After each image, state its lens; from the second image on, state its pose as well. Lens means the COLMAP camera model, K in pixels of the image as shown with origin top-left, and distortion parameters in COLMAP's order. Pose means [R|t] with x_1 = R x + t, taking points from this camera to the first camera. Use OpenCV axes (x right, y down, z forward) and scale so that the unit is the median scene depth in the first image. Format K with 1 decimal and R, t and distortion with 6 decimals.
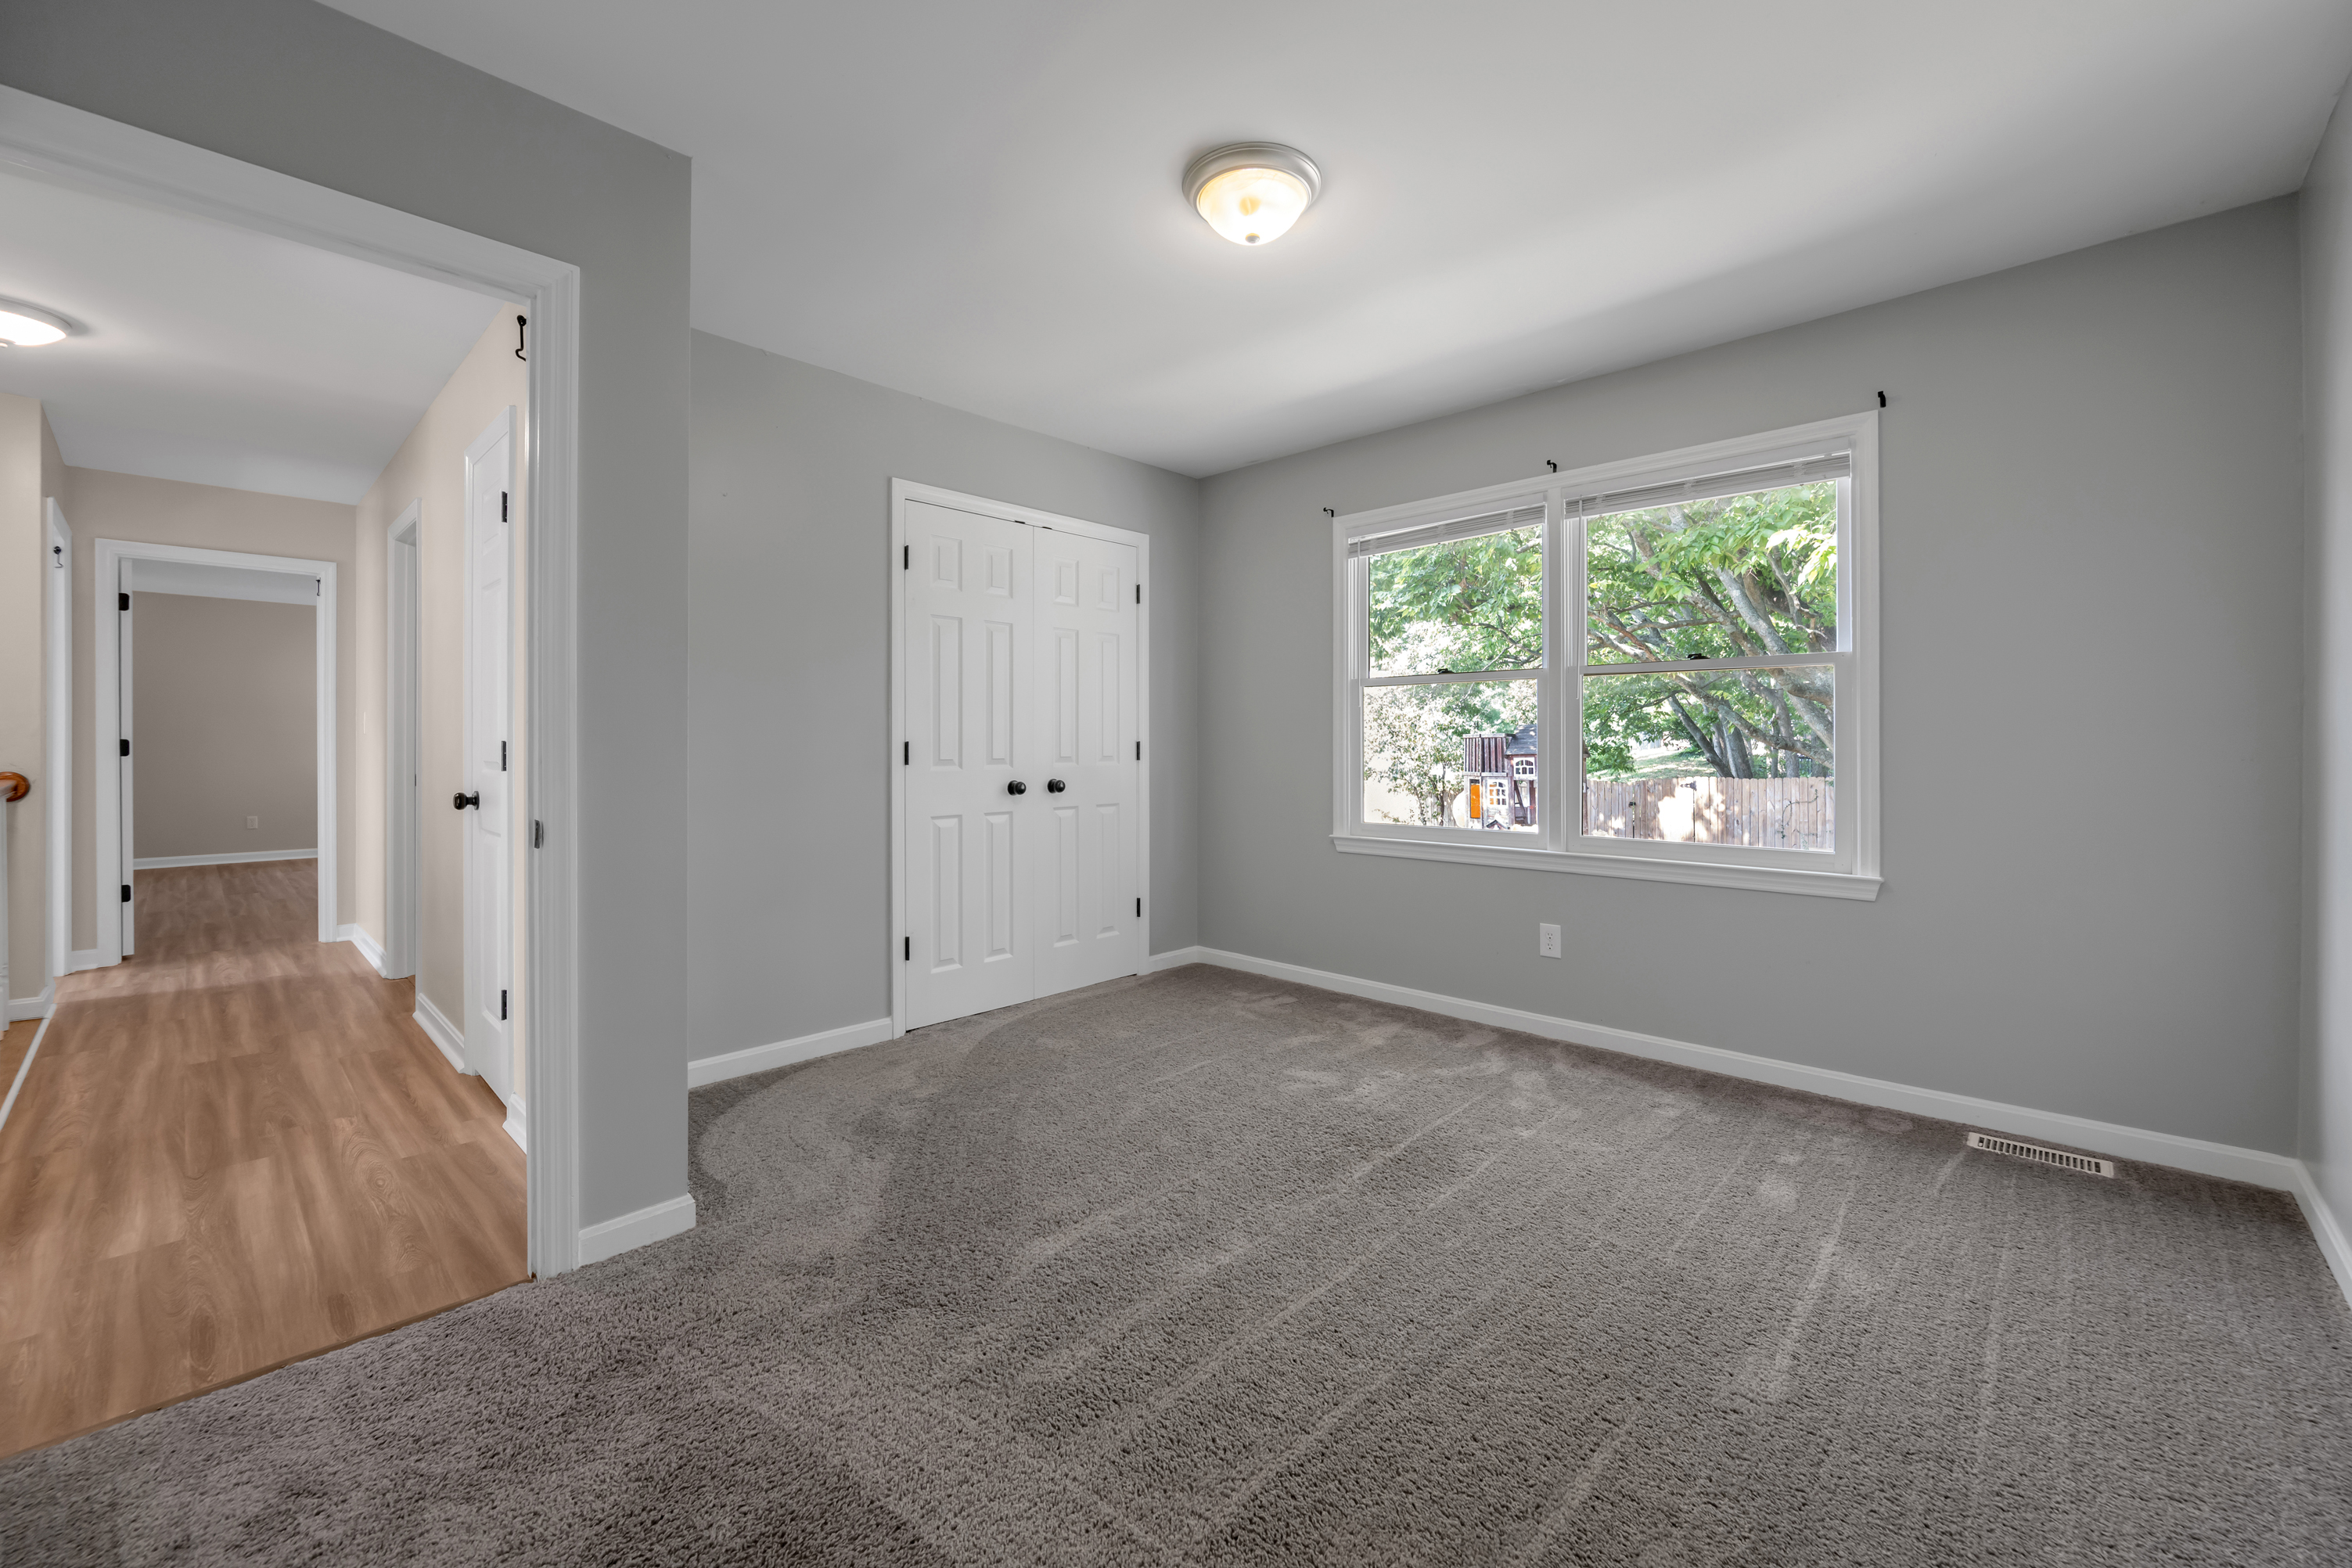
lens RADIAL K [[959.9, 0, 1163.7], [0, 959.9, 747.5], [0, 0, 1]] dist [-0.000822, -0.000273]
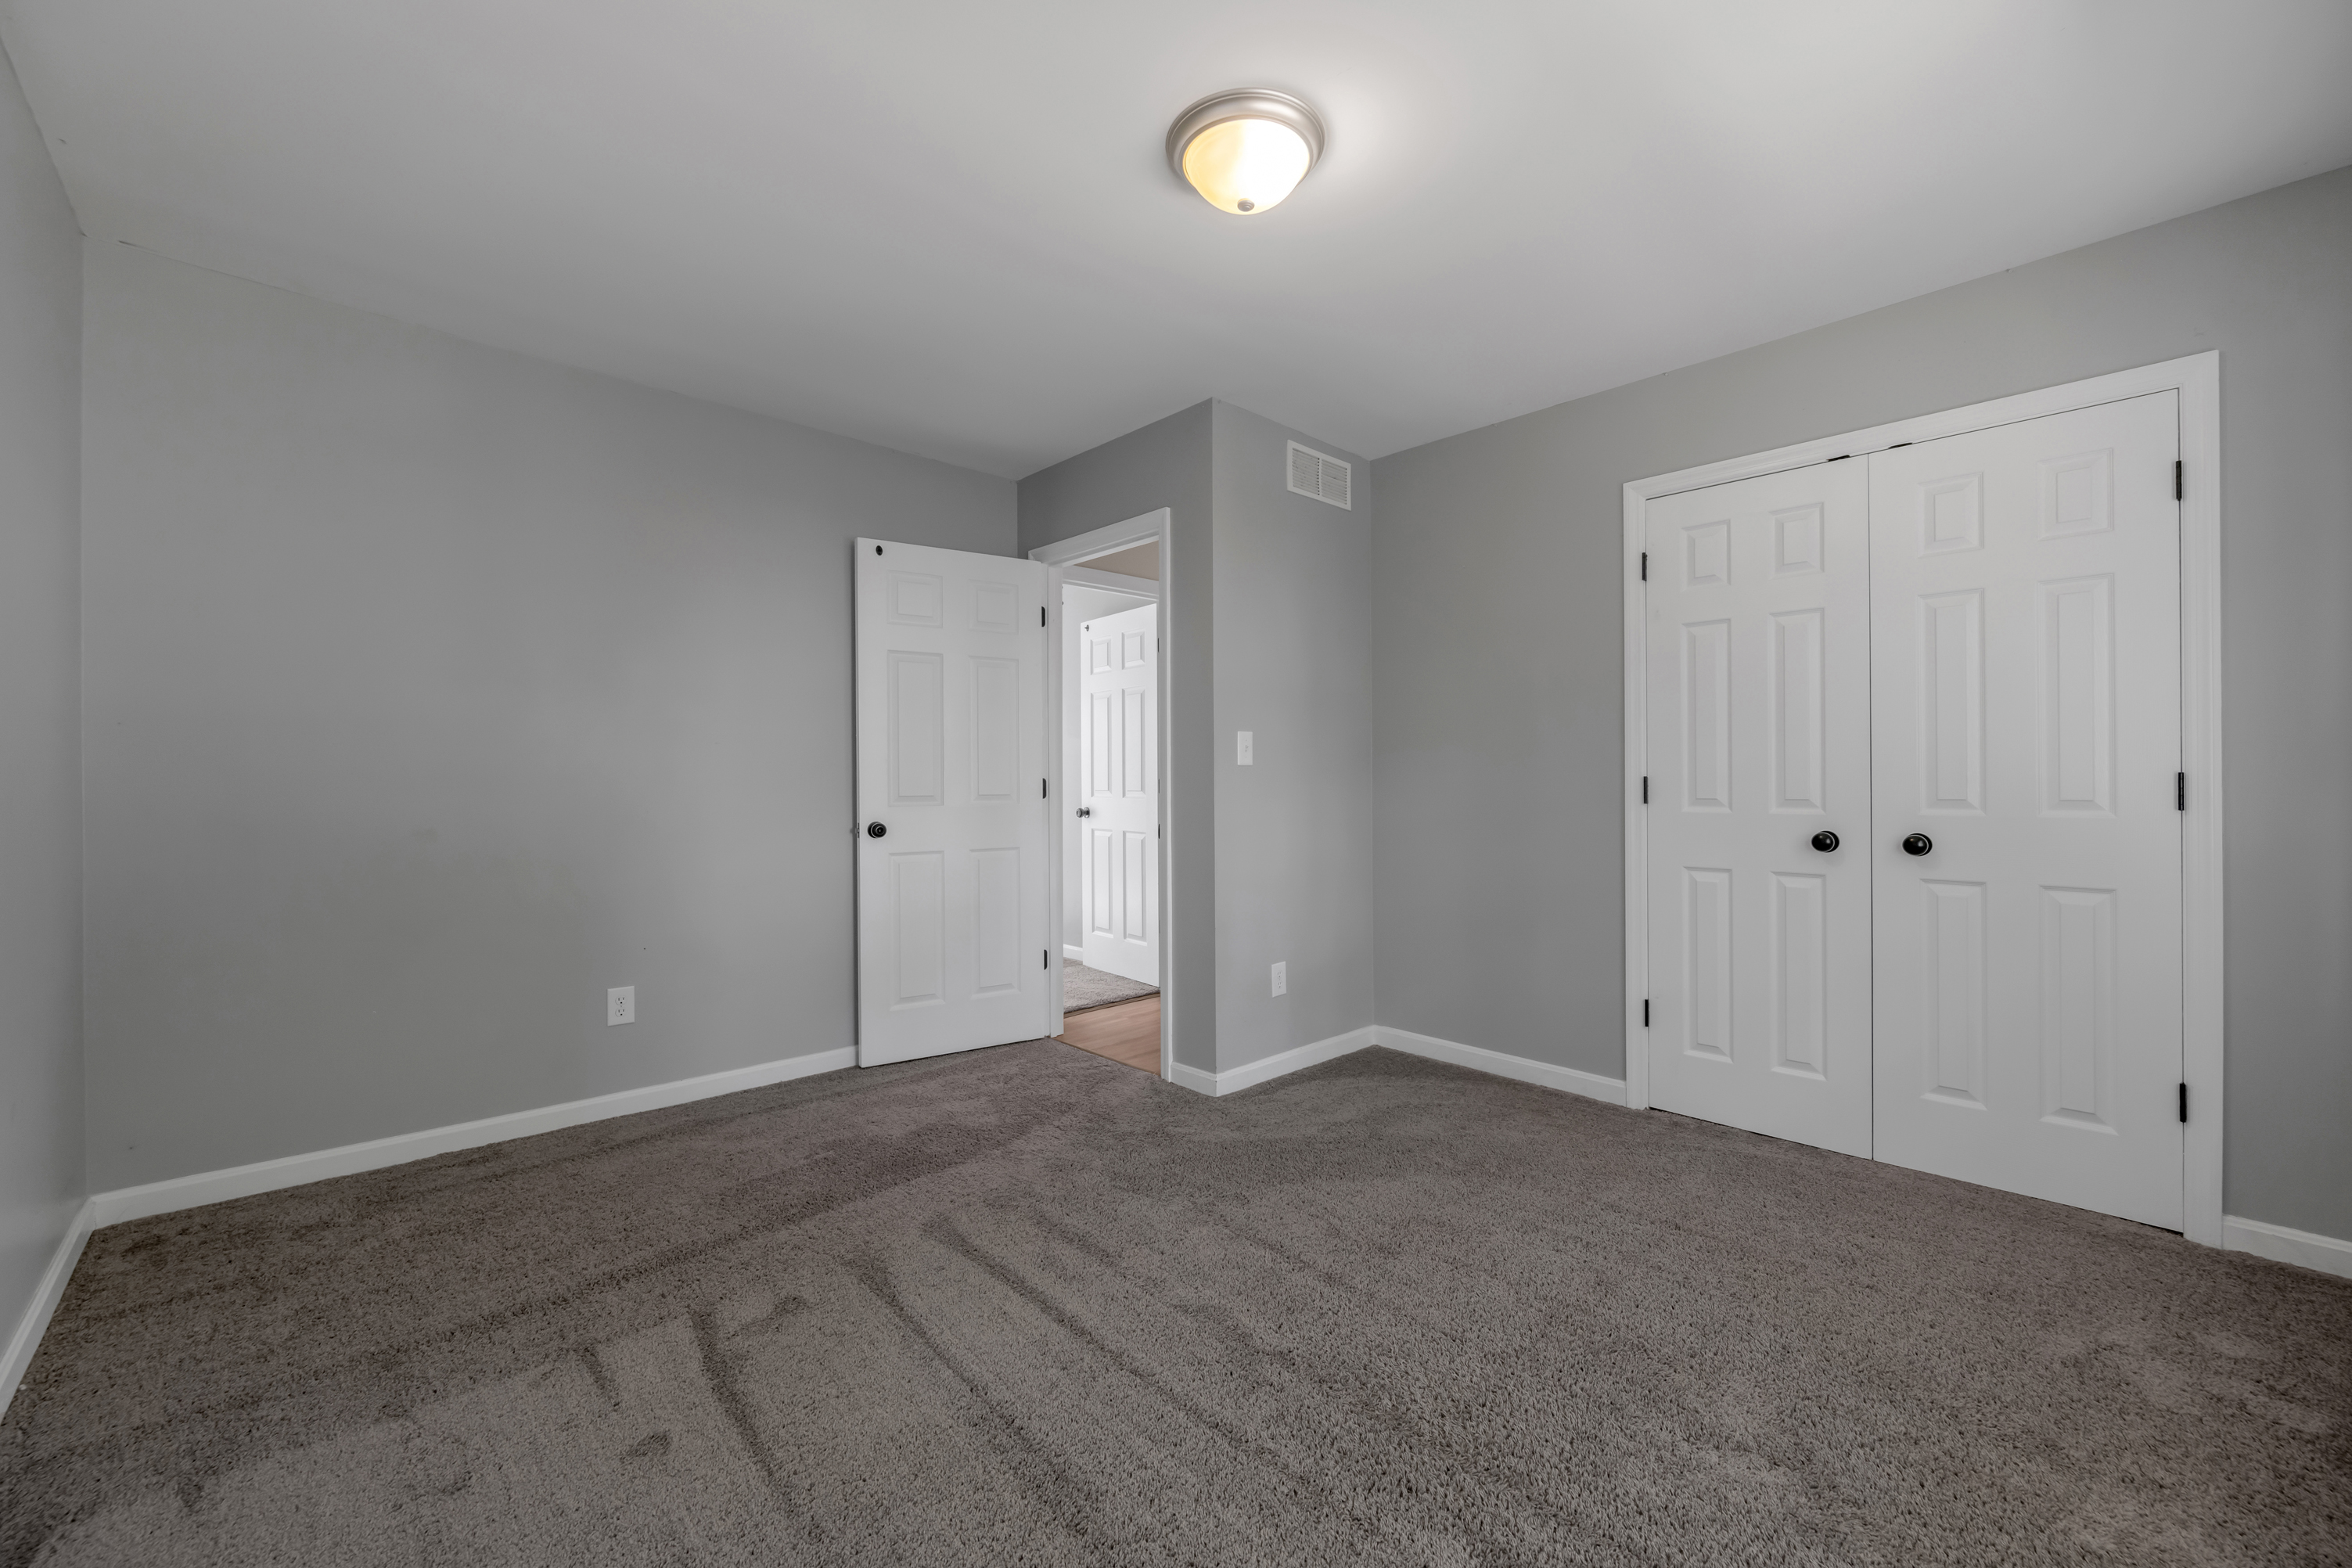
lens RADIAL K [[910.3, 0, 1188.3], [0, 910.3, 778.1], [0, 0, 1]] dist [-0.009127, -0.000017]
pose [[-0.042624, -0.002527, -0.999088, 0.586019], [-0.000342, 0.999997, -0.002515, -0.002651], [0.999091, 0.000234, -0.042625, 0.624601]]
